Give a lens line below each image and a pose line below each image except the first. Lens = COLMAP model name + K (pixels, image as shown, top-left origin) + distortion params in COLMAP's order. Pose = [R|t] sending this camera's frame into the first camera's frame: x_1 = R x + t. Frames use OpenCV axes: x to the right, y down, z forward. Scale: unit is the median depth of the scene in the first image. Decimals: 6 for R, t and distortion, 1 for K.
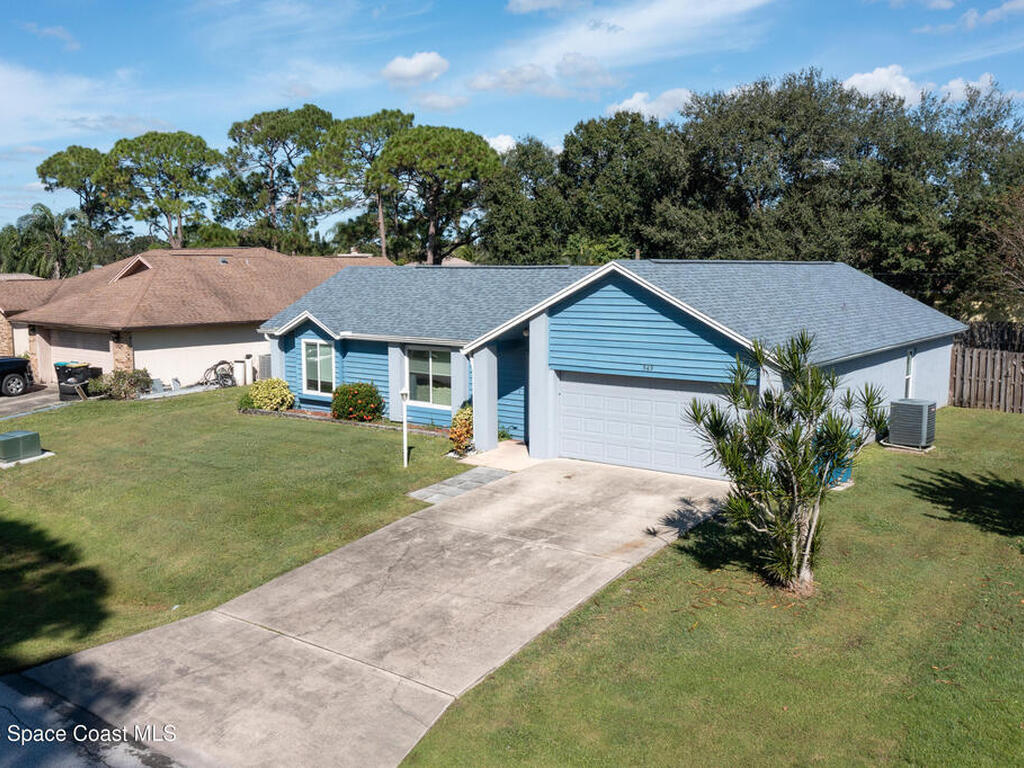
lens RADIAL K [[1008.6, 0, 480.5], [0, 1008.6, 336.0], [0, 0, 1]] dist [-0.001677, -0.005678]
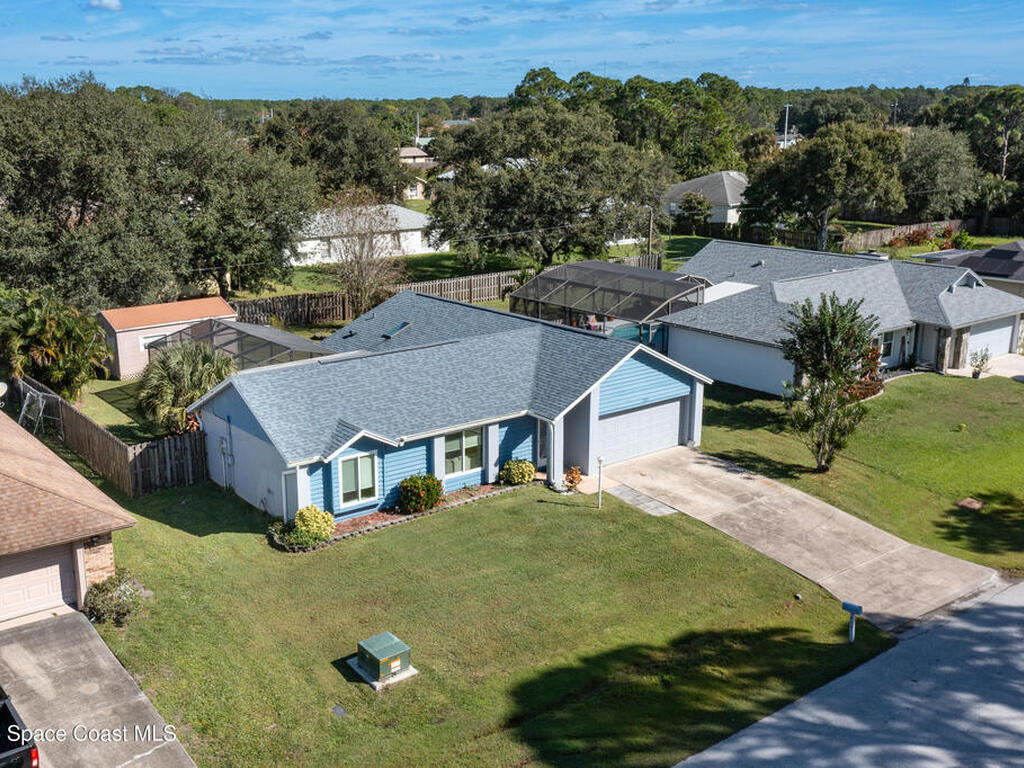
lens RADIAL K [[1089.1, 0, 512.0], [0, 1089.1, 384.0], [0, 0, 1]] dist [0.015178, 0.012616]
pose [[0.235293, -0.242876, 0.941089, -2.044036], [0.071573, 0.969975, 0.232436, -0.558401], [-0.969286, 0.012666, 0.245611, 0.939096]]
